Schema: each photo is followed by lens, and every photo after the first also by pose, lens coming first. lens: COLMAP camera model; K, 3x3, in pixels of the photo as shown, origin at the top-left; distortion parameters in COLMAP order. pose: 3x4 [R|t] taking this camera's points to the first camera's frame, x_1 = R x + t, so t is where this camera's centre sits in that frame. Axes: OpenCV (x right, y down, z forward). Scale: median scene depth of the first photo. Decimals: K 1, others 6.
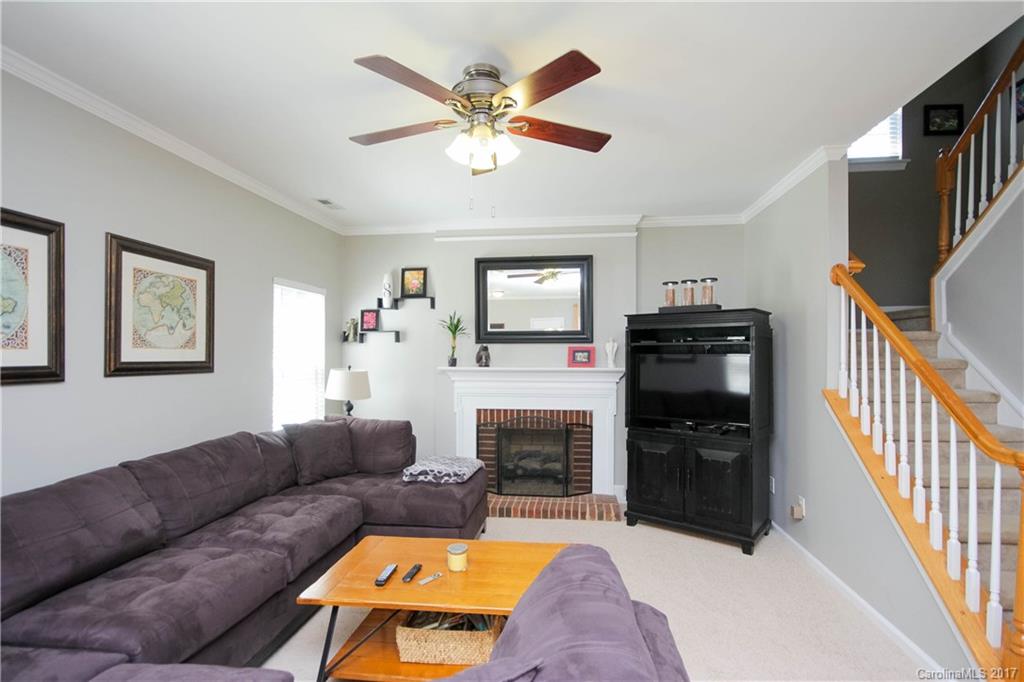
lens RADIAL K [[474.9, 0, 524.4], [0, 474.9, 352.7], [0, 0, 1]] dist [-0.000783, 0.000371]
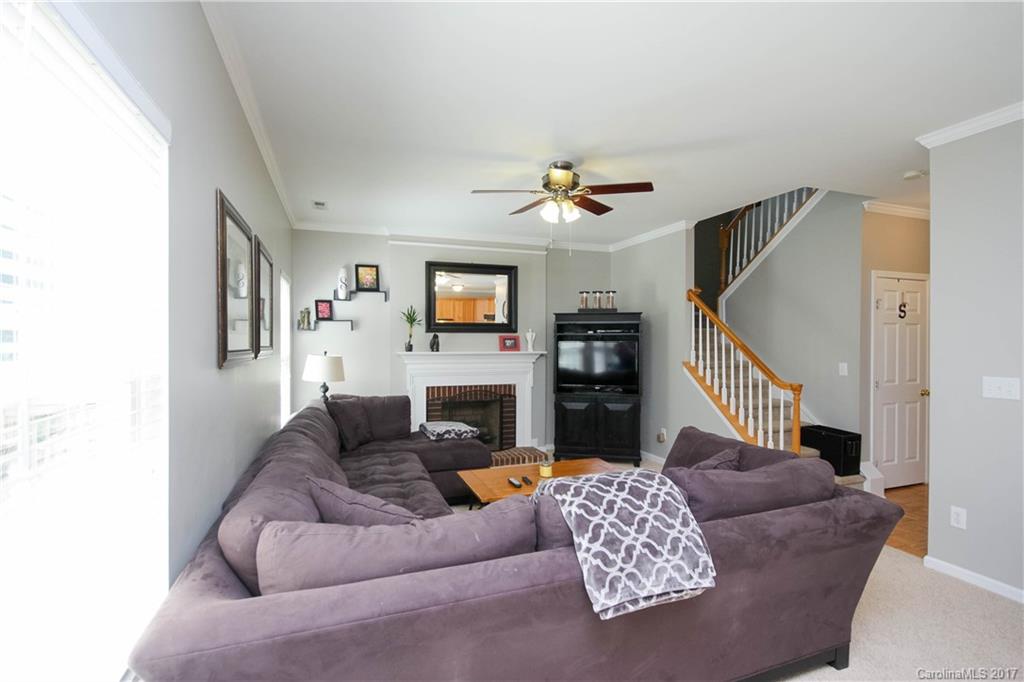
lens RADIAL K [[474.9, 0, 504.6], [0, 474.9, 342.4], [0, 0, 1]] dist [-0.000783, 0.000371]
pose [[0.898297, 0.000624, 0.439388, -0.516604], [-0.001758, 0.999996, 0.002175, 0.003455], [-0.439385, -0.002726, 0.898295, -0.188579]]
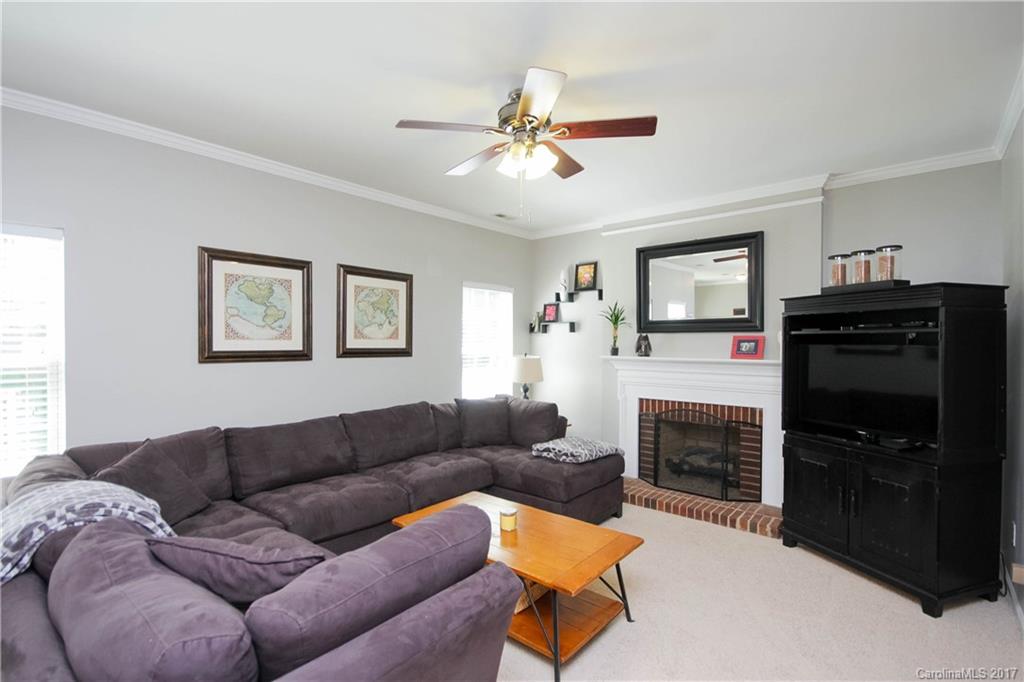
lens RADIAL K [[474.9, 0, 521.5], [0, 474.9, 346.4], [0, 0, 1]] dist [-0.000783, 0.000371]
pose [[0.834386, 0.007690, -0.551128, 0.282738], [-0.001453, 0.999930, 0.011753, -0.002983], [0.551179, -0.009006, 0.834338, 0.028441]]
